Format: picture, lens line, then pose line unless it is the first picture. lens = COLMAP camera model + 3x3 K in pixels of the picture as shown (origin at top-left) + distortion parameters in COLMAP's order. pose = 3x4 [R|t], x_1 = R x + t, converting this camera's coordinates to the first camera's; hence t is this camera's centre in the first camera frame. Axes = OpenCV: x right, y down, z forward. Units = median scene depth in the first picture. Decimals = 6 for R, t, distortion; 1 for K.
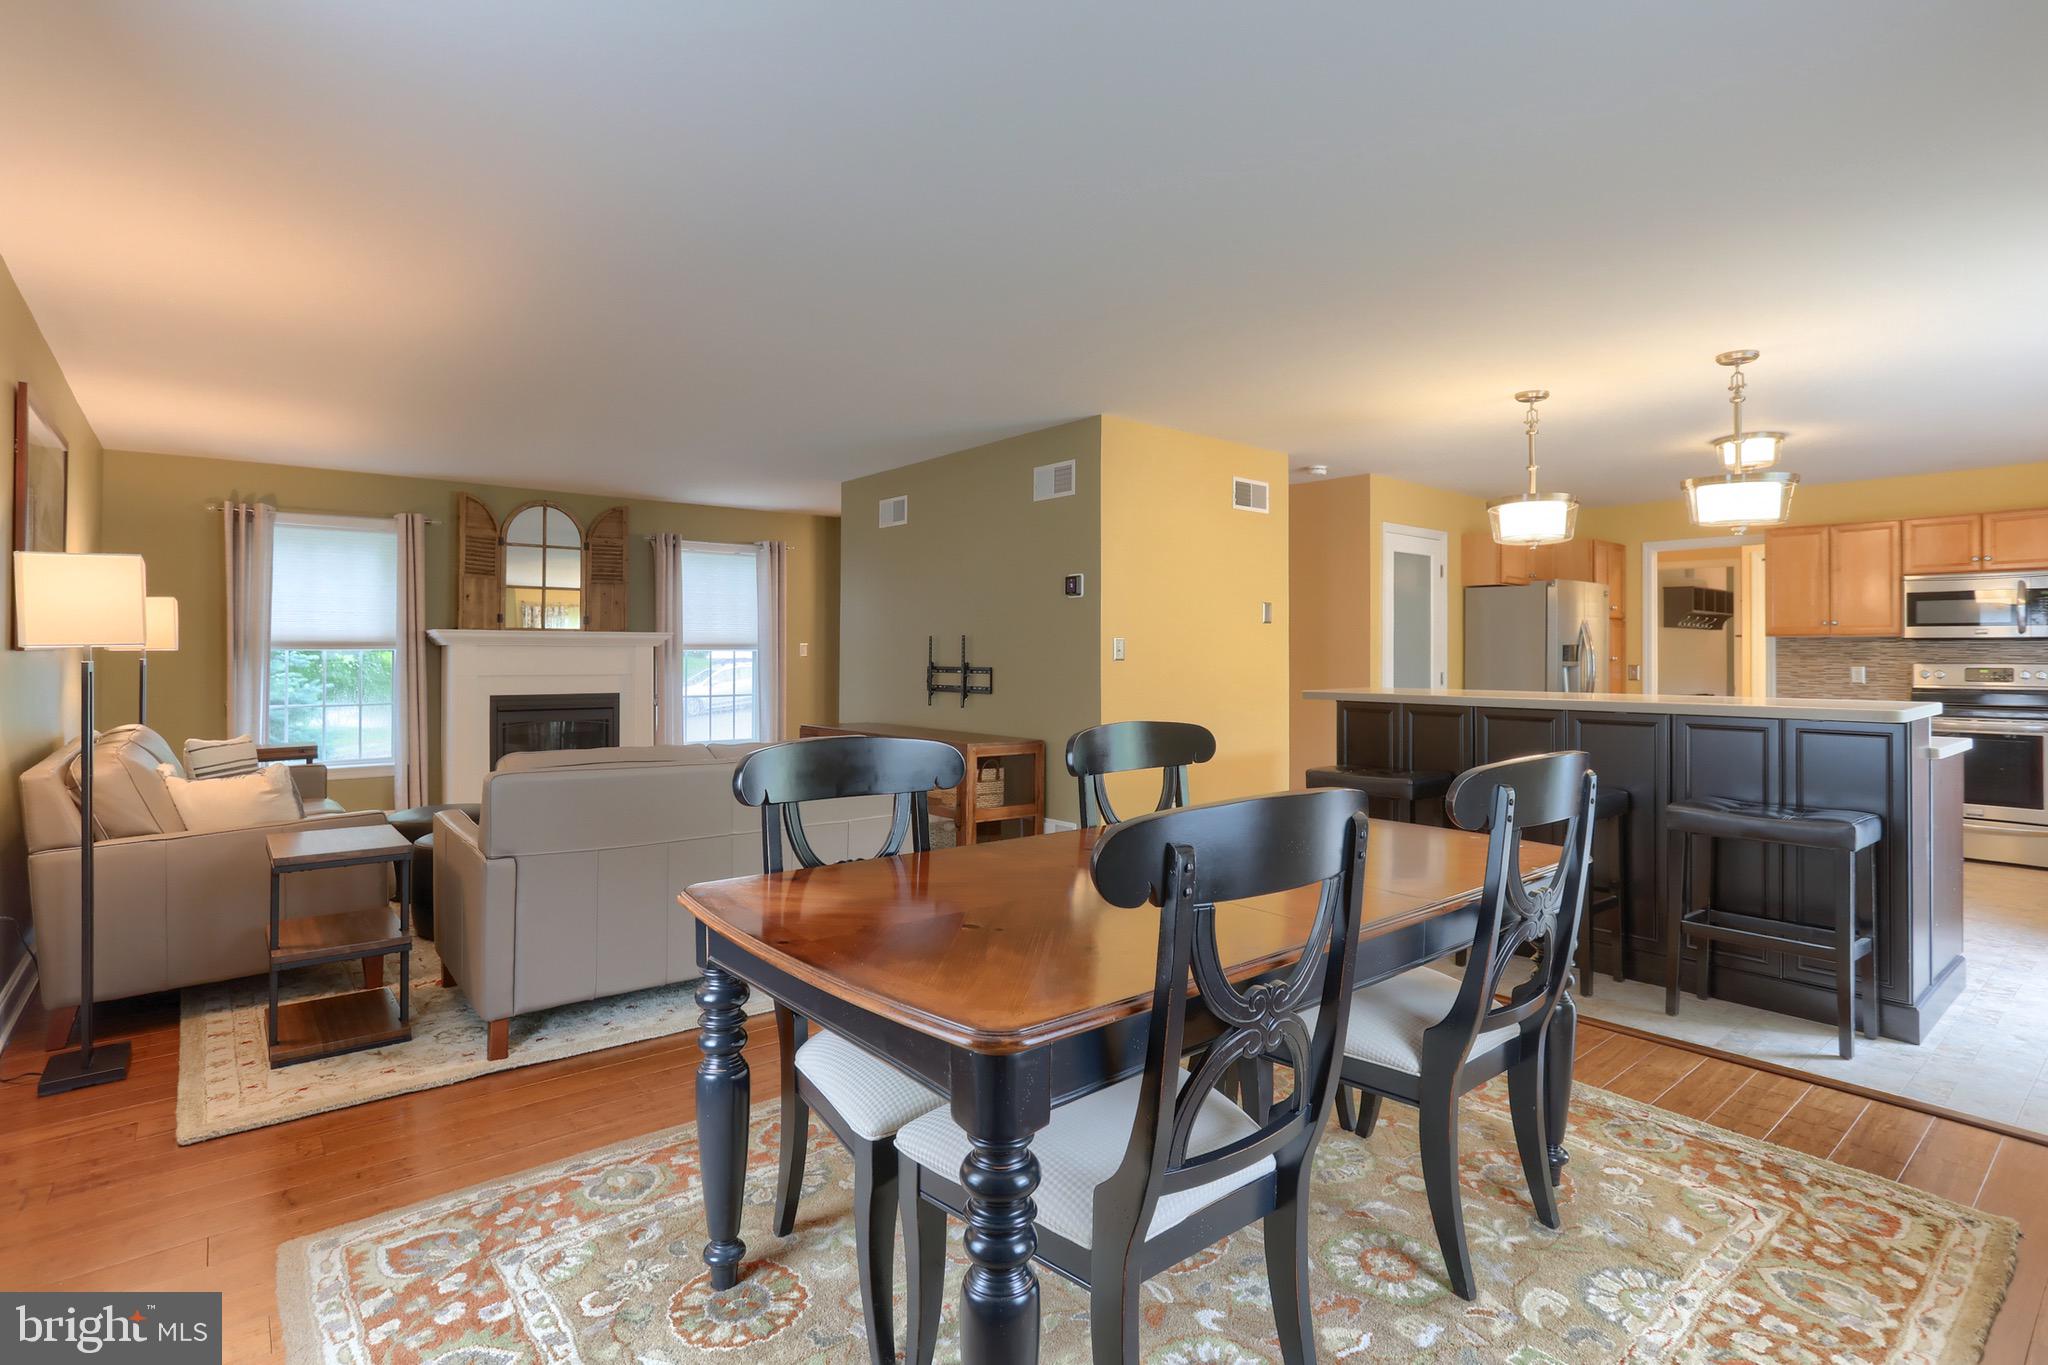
lens RADIAL K [[1024.4, 0, 1016.0], [0, 1024.4, 659.0], [0, 0, 1]] dist [-0.063223, 0.030110]
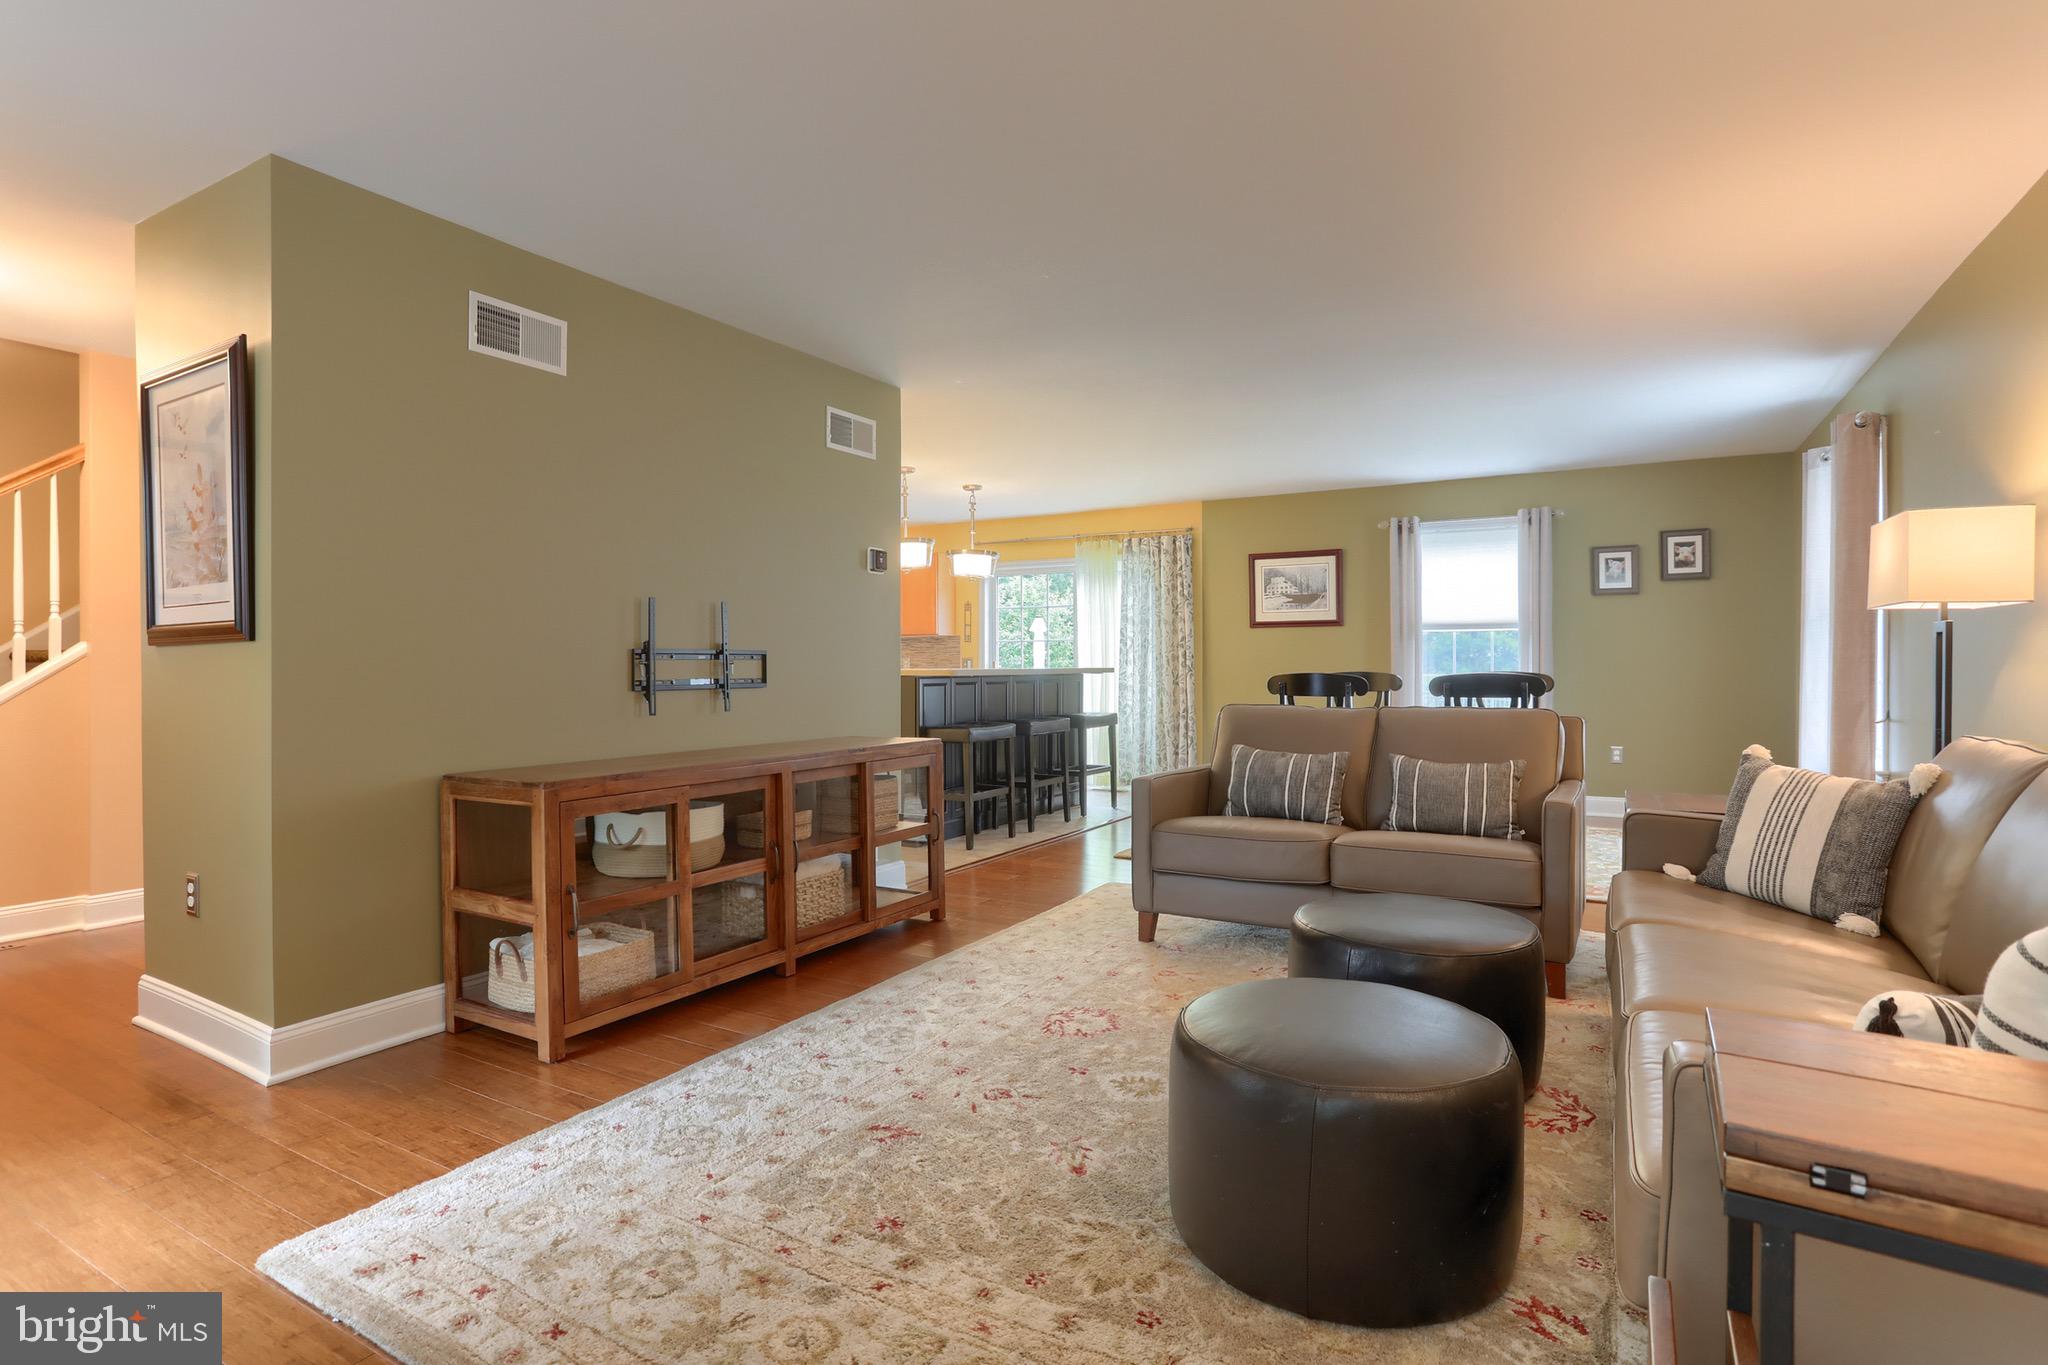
lens RADIAL K [[1024.4, 0, 1016.0], [0, 1024.4, 659.0], [0, 0, 1]] dist [-0.063223, 0.030110]
pose [[-0.347985, 0.006264, 0.937479, -0.728791], [0.009962, 0.999946, -0.002984, 0.017380], [-0.937447, 0.008301, -0.348029, 1.047367]]
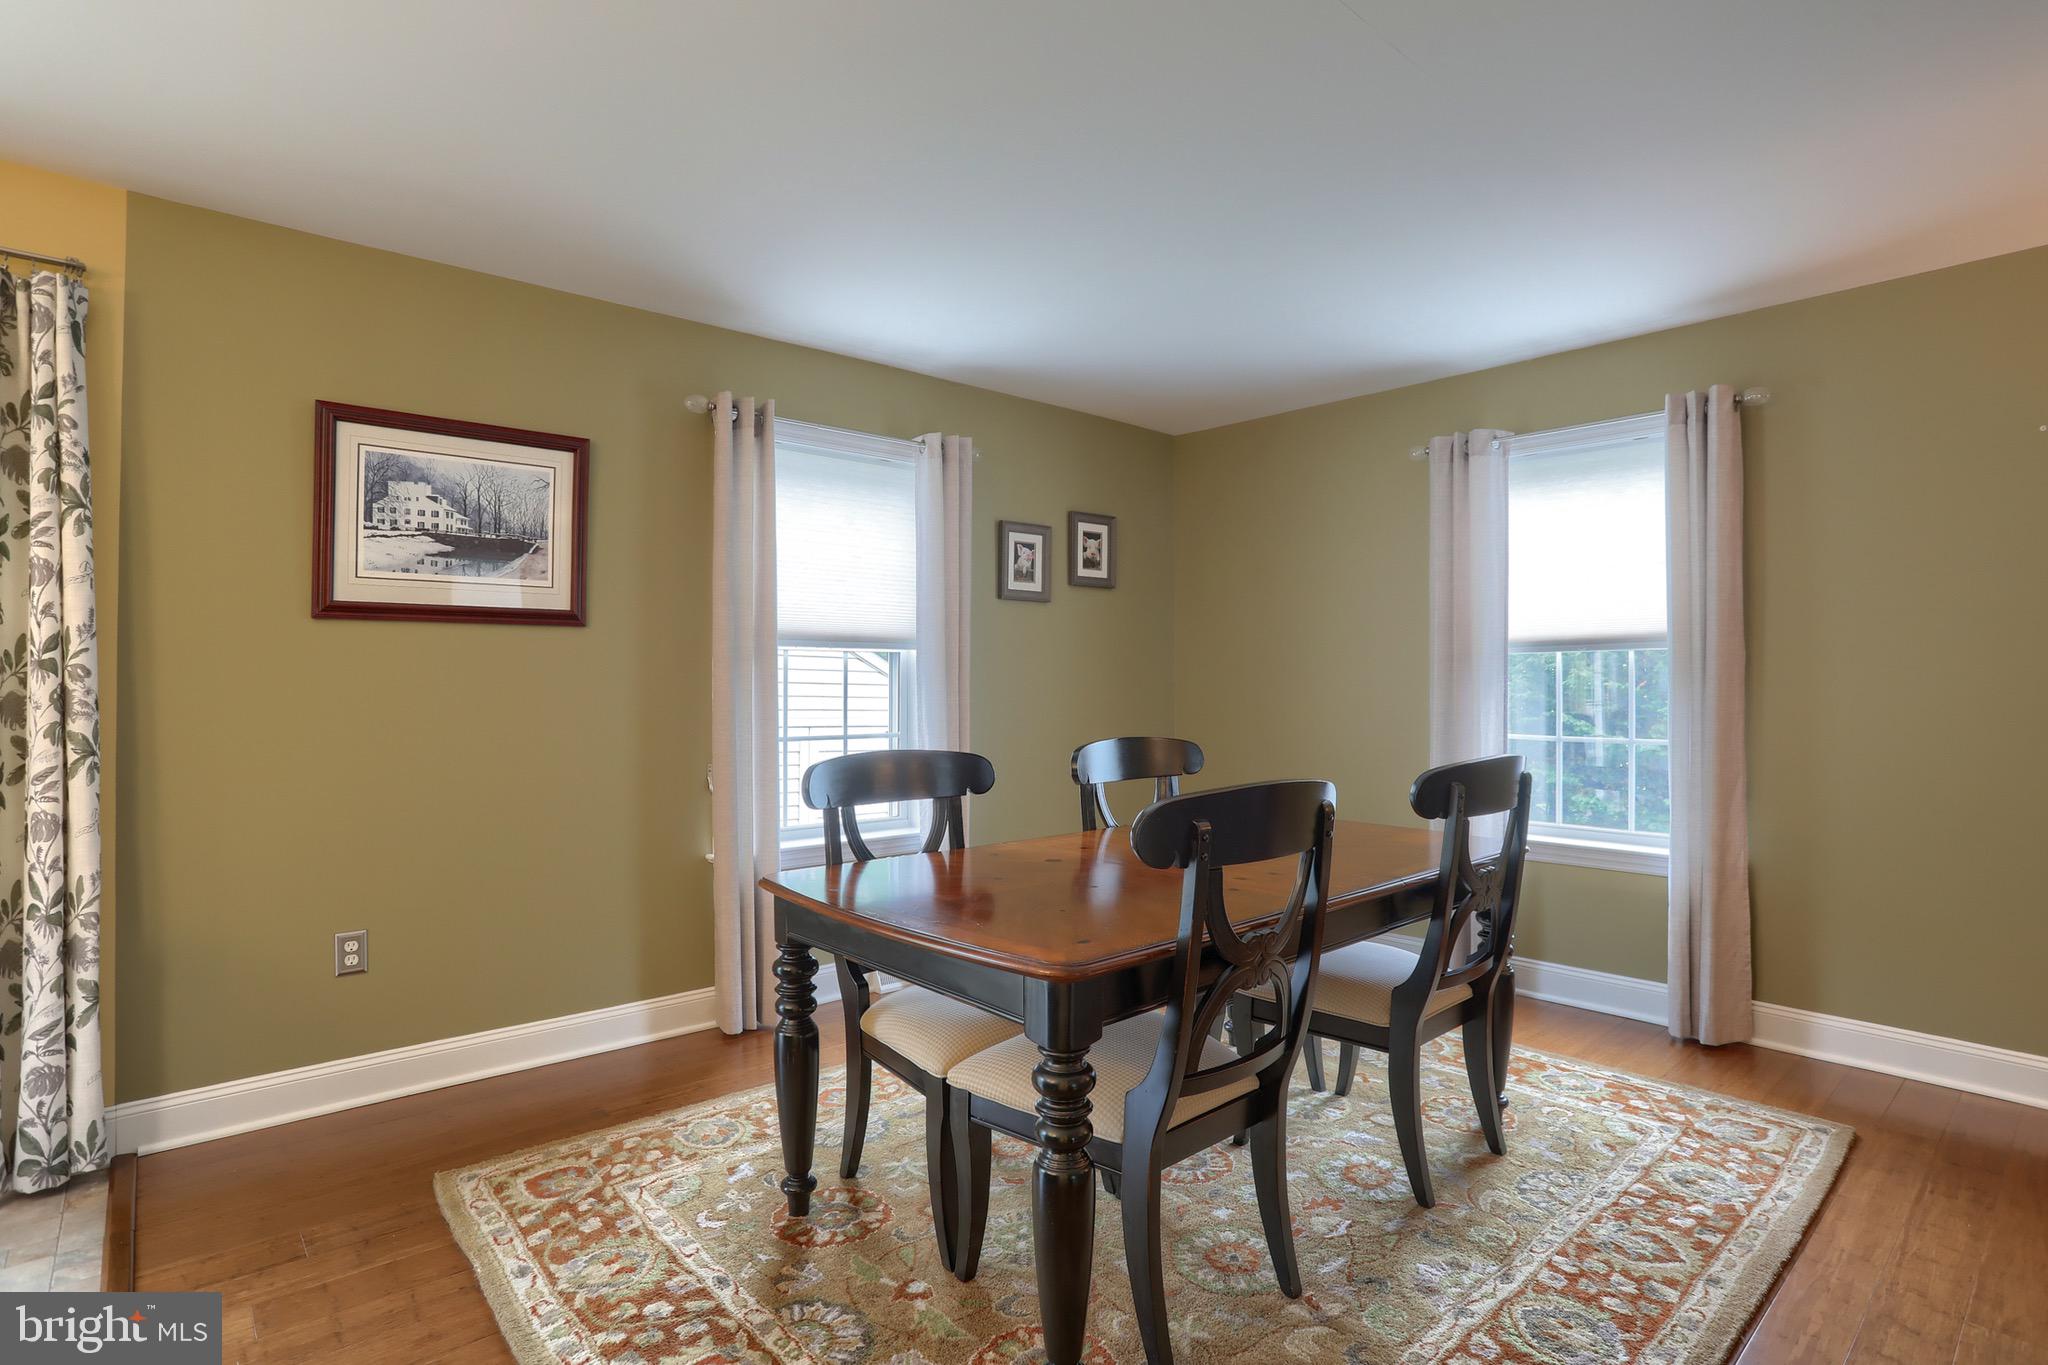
lens RADIAL K [[1024.4, 0, 1016.0], [0, 1024.4, 659.0], [0, 0, 1]] dist [-0.063223, 0.030110]
pose [[-0.999593, -0.005685, -0.027956, 0.131322], [-0.005399, 0.999932, -0.010303, -0.003361], [0.028013, -0.010148, -0.999556, 0.741497]]
